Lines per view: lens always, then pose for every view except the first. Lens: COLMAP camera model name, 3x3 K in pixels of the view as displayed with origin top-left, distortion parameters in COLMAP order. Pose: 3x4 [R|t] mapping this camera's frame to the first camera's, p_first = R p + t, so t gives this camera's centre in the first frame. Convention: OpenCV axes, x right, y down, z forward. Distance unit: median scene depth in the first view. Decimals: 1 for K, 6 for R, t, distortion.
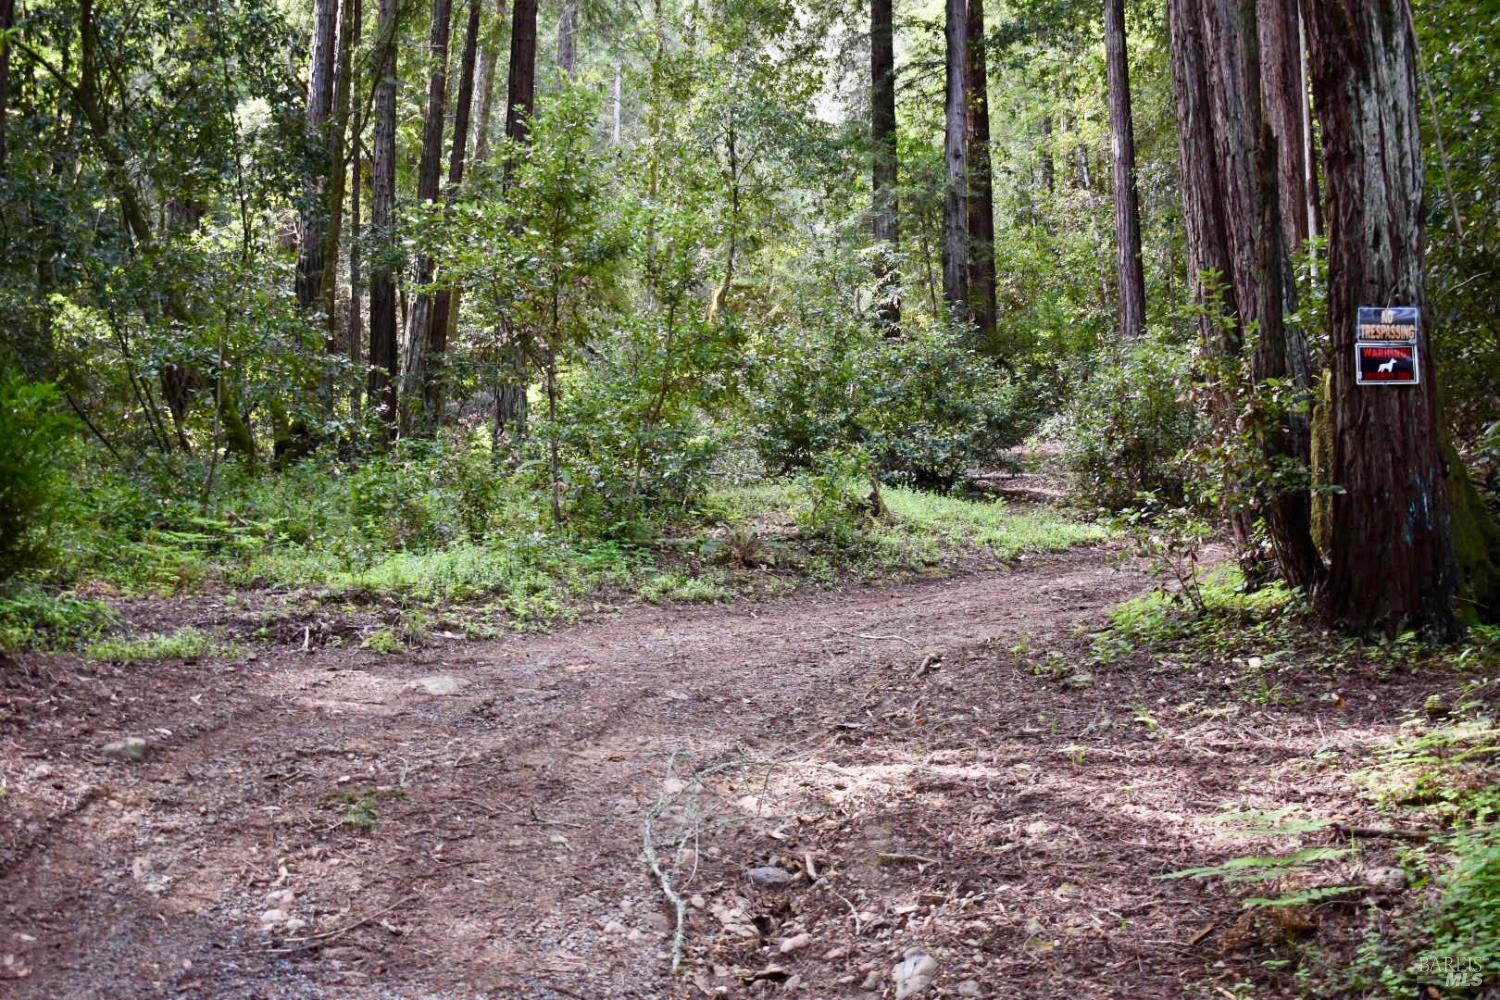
lens RADIAL K [[1896.6, 0, 750.0], [0, 1896.6, 500.0], [0, 0, 1]] dist [-0.018028, -0.031973]
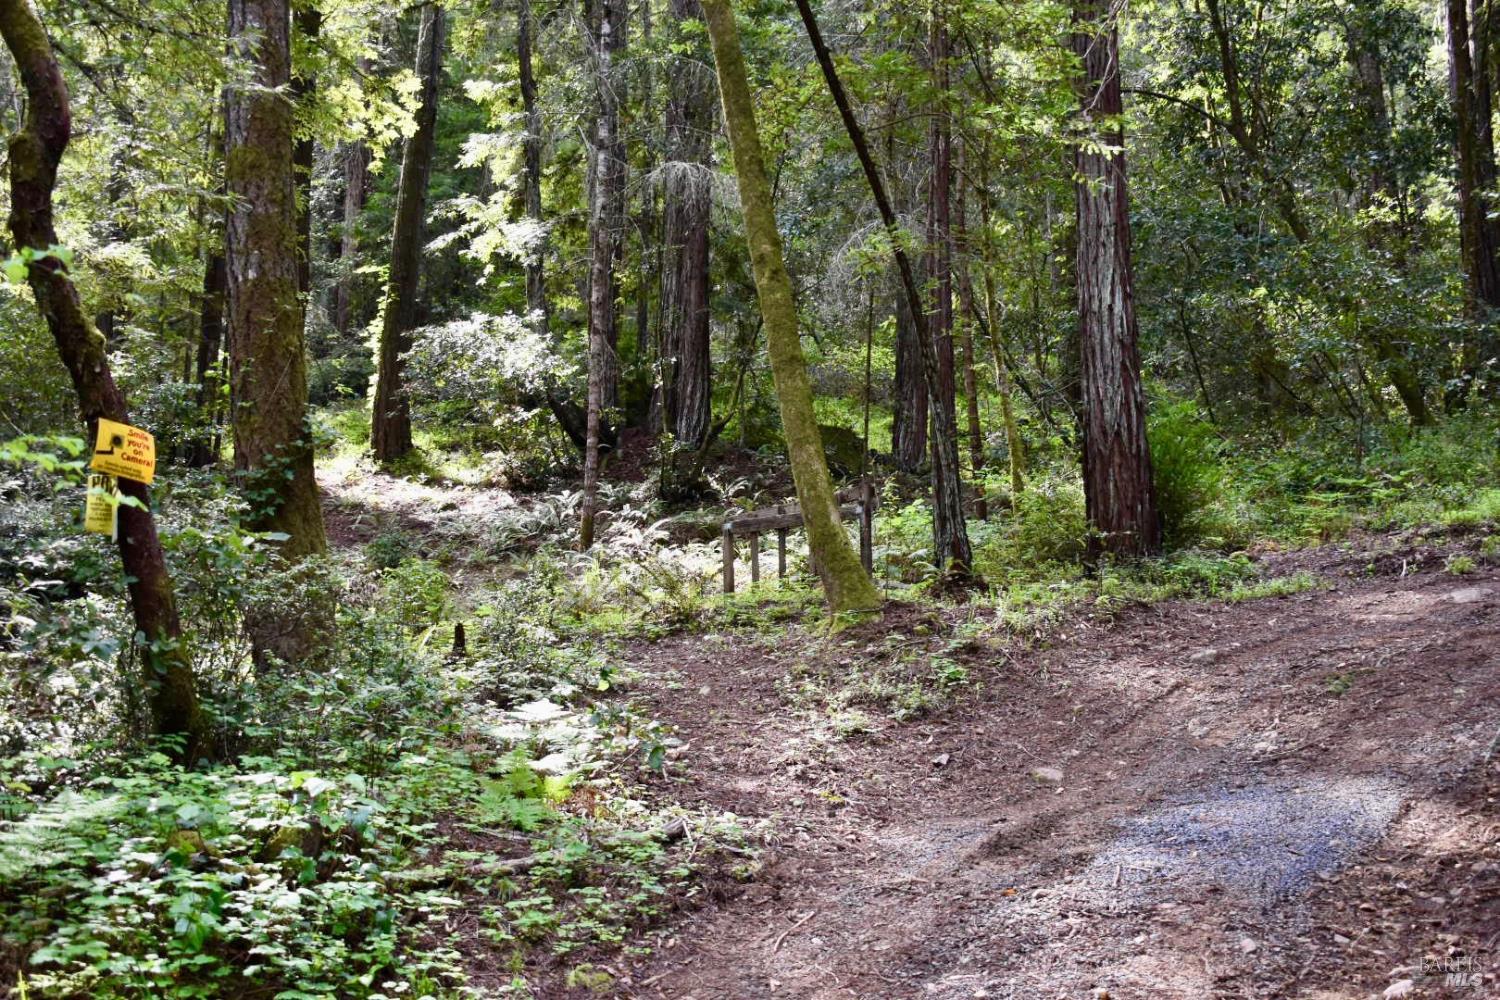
lens RADIAL K [[1896.6, 0, 750.0], [0, 1896.6, 500.0], [0, 0, 1]] dist [-0.018028, -0.031973]
pose [[0.779254, -0.127060, -0.613693, 0.343020], [0.145502, 0.989155, -0.020041, -0.018169], [0.609584, -0.073677, 0.789290, -0.434699]]
